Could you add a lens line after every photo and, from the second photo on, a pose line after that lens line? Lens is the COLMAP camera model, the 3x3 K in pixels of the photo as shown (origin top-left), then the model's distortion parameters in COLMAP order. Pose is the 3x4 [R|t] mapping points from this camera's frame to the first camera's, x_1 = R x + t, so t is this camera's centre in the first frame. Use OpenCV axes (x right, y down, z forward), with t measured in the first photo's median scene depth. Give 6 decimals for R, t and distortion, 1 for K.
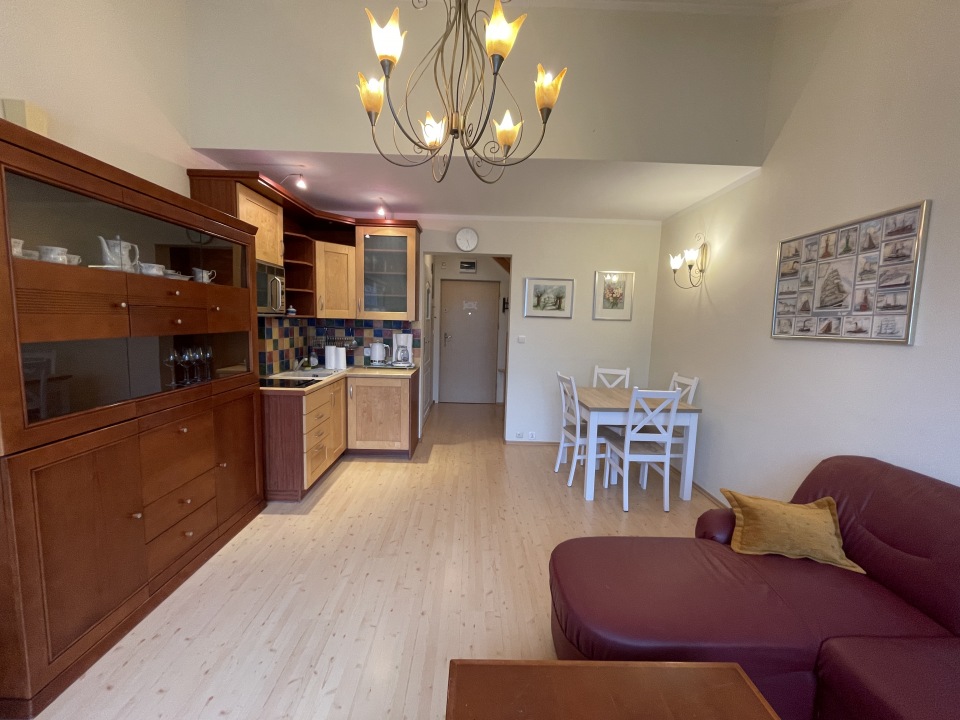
lens RADIAL K [[385.6, 0, 479.2], [0, 385.6, 360.3], [0, 0, 1]] dist [-0.000964, -0.000711]
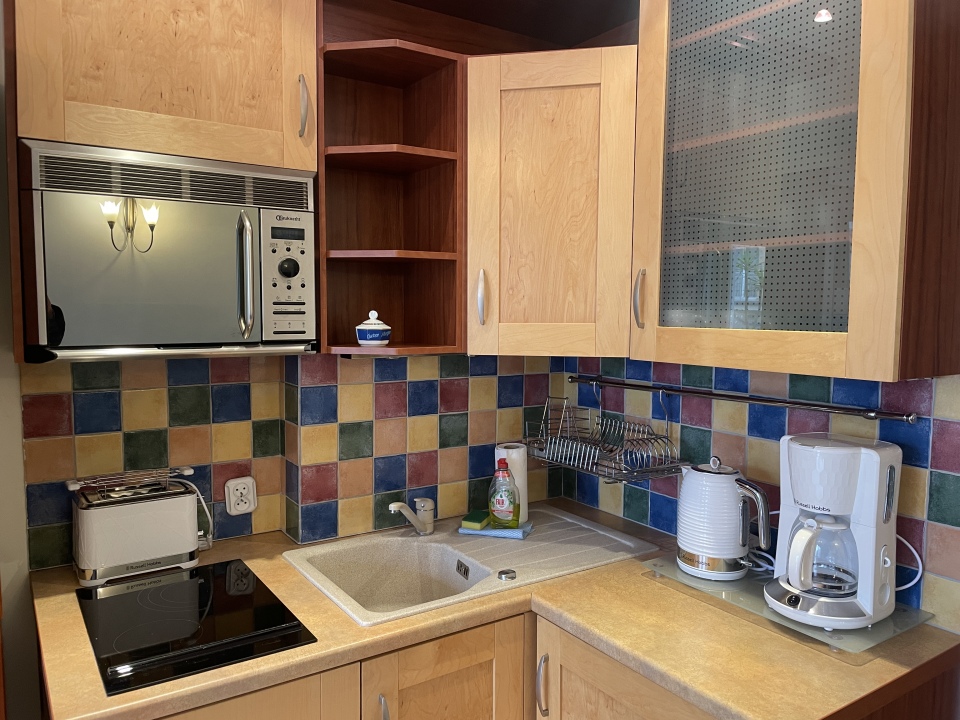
lens RADIAL K [[717.5, 0, 484.9], [0, 717.5, 366.5], [0, 0, 1]] dist [0.057734, 0.000750]
pose [[0.537529, 0.050918, -0.841706, -0.000041], [-0.081562, 0.996634, 0.008203, -0.095912], [0.839291, 0.064243, 0.539873, 0.670945]]
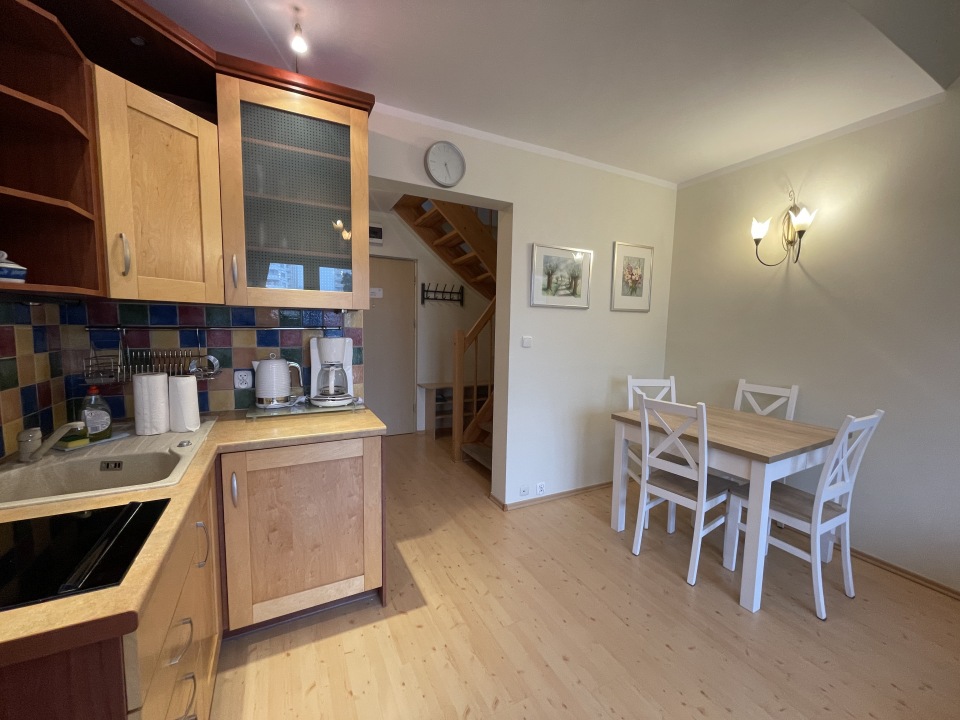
lens RADIAL K [[385.6, 0, 480.0], [0, 385.6, 359.8], [0, 0, 1]] dist [-0.000964, -0.000711]
pose [[0.896021, -0.052335, 0.440917, -0.251774], [0.053637, 0.998515, 0.009519, -0.036295], [-0.440760, 0.015121, 0.897497, 0.494799]]
